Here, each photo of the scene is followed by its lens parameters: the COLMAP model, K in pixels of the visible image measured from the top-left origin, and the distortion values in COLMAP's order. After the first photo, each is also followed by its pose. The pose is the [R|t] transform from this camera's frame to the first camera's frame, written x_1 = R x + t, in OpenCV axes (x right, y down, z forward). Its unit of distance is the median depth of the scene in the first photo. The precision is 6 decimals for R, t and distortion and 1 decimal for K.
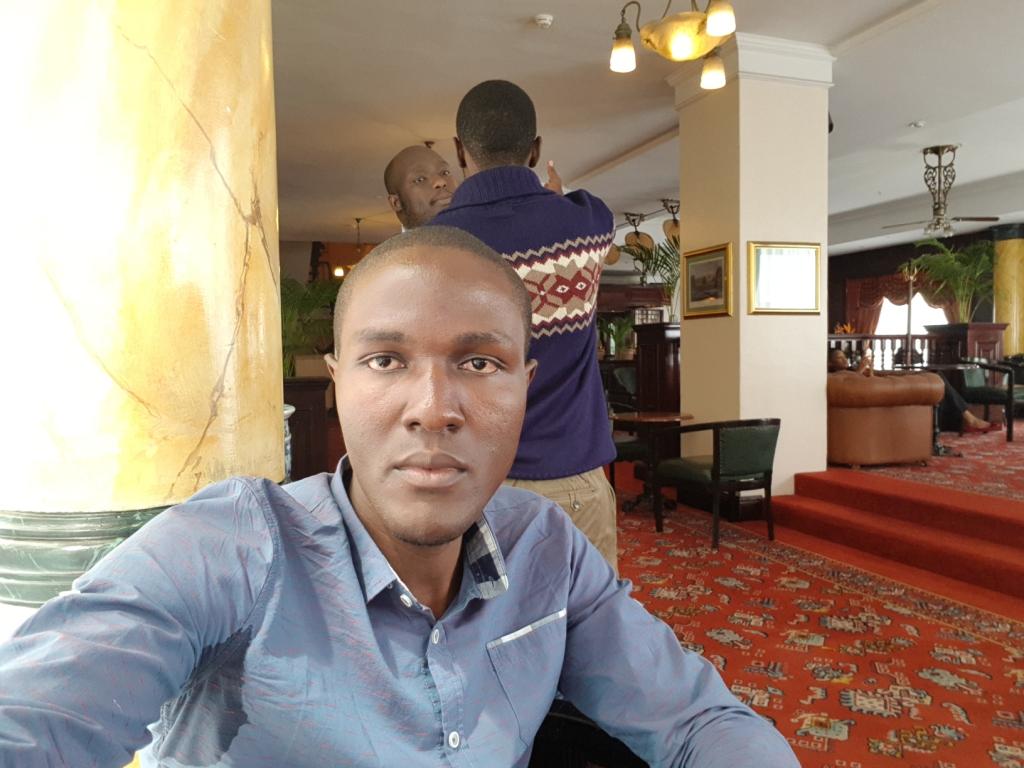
lens RADIAL K [[810.4, 0, 512.0], [0, 810.4, 384.0], [0, 0, 1]] dist [-0.016673, -0.009490]
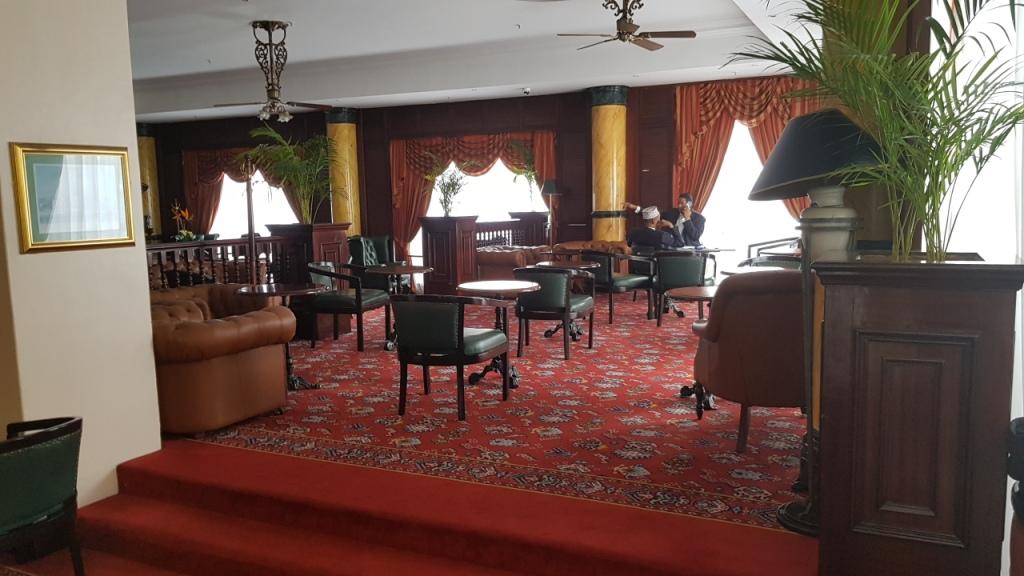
lens RADIAL K [[811.2, 0, 512.0], [0, 811.2, 288.0], [0, 0, 1]] dist [0.002210, -0.003076]
pose [[0.721613, -0.090660, 0.686335, 0.083479], [0.048405, 0.995569, 0.080614, -0.063381], [-0.690603, -0.024951, 0.722804, 0.160065]]
